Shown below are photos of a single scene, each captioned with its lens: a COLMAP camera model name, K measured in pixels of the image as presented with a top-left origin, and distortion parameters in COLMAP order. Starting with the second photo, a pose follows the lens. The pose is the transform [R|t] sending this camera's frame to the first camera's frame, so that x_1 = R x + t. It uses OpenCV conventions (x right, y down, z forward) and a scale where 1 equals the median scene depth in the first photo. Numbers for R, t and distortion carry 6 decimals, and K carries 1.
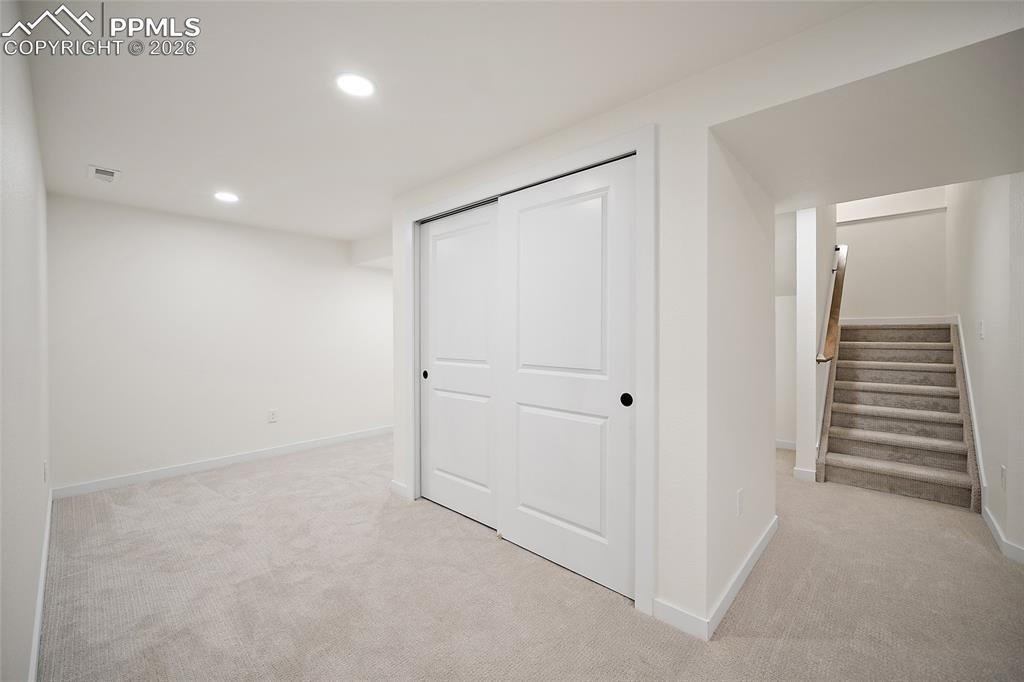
lens RADIAL K [[406.4, 0, 516.4], [0, 406.4, 336.4], [0, 0, 1]] dist [-0.002288, -0.000379]
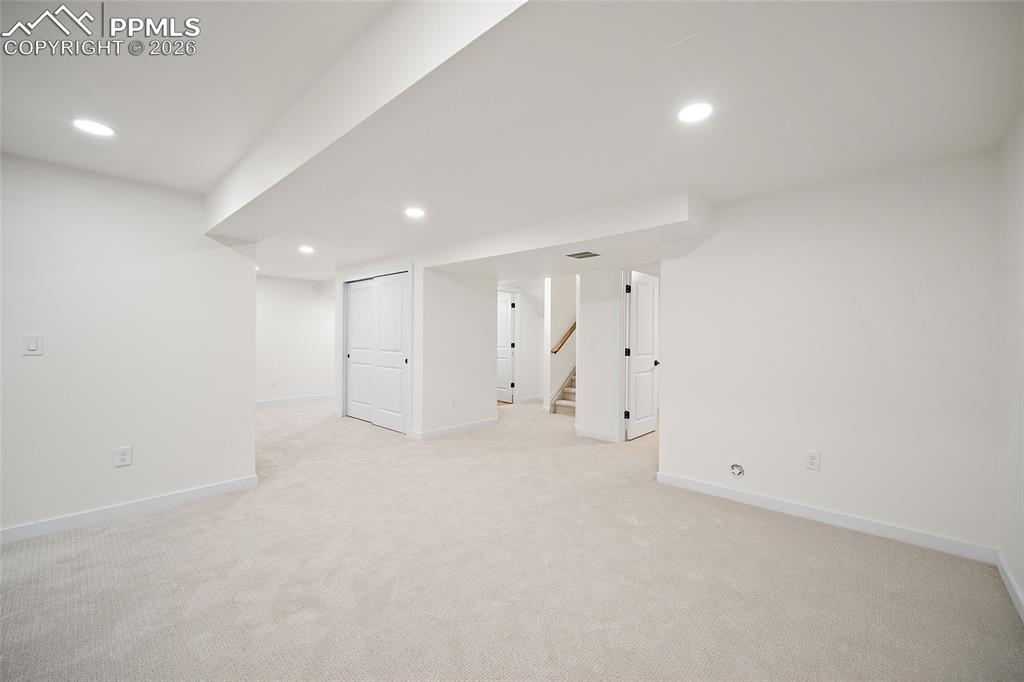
lens RADIAL K [[406.4, 0, 516.4], [0, 406.4, 336.4], [0, 0, 1]] dist [-0.002288, -0.000379]
pose [[0.999966, 0.008063, 0.001793, 0.628689], [-0.008040, 0.999890, -0.012465, 0.012899], [-0.001893, 0.012450, 0.999921, -1.074884]]
